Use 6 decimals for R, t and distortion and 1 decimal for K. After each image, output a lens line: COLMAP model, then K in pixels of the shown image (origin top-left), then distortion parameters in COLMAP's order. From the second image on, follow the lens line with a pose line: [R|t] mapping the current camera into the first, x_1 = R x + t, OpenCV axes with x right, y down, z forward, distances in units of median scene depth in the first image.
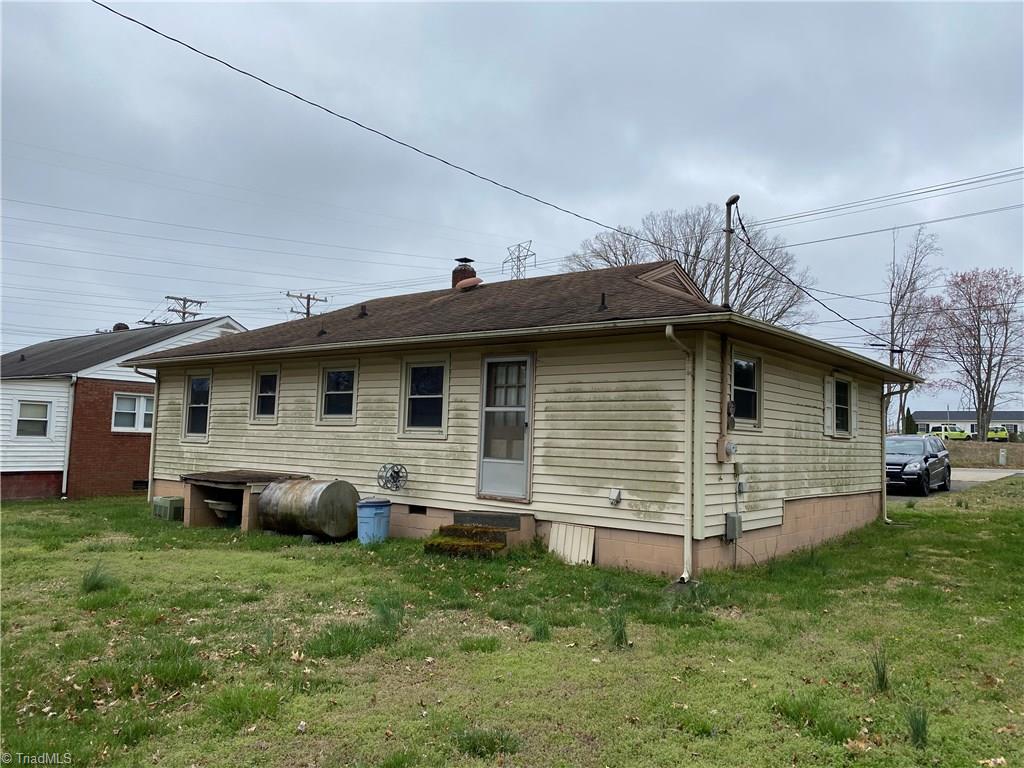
lens RADIAL K [[787.0, 0, 510.9], [0, 787.0, 382.7], [0, 0, 1]] dist [0.028166, 0.004228]
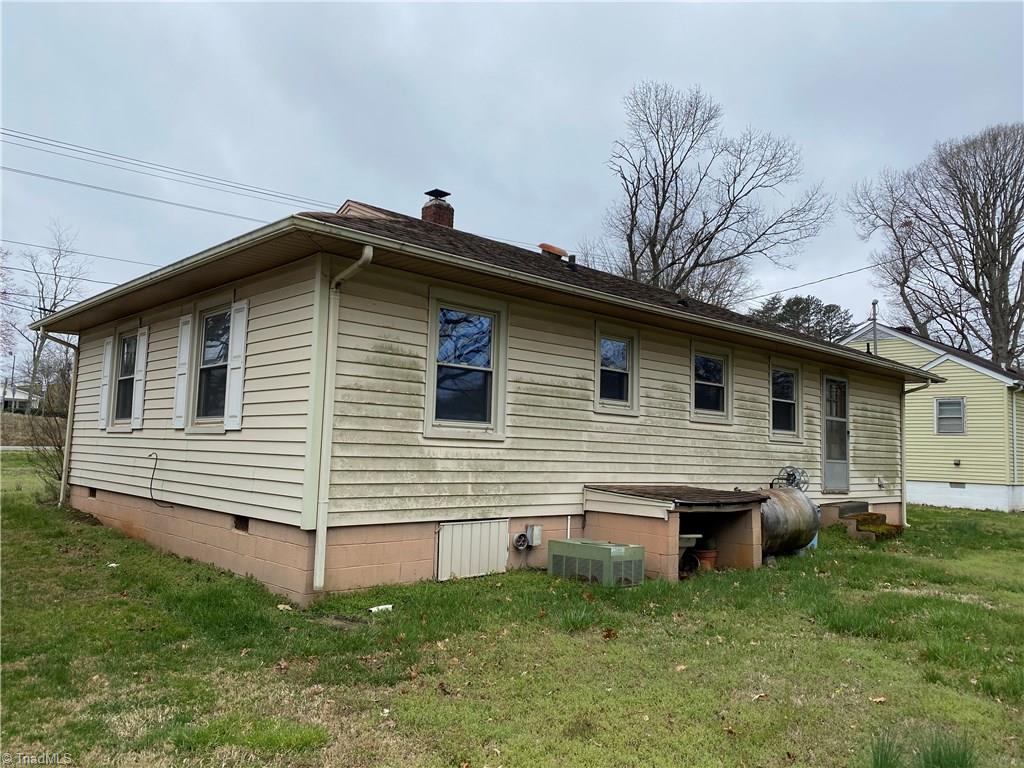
lens RADIAL K [[787.0, 0, 510.6], [0, 787.0, 382.9], [0, 0, 1]] dist [0.028166, 0.004228]
pose [[0.138712, 0.061651, 0.988412, -1.060242], [-0.105482, 0.993303, -0.047153, 0.071956], [-0.984699, -0.097719, 0.144286, 1.072943]]
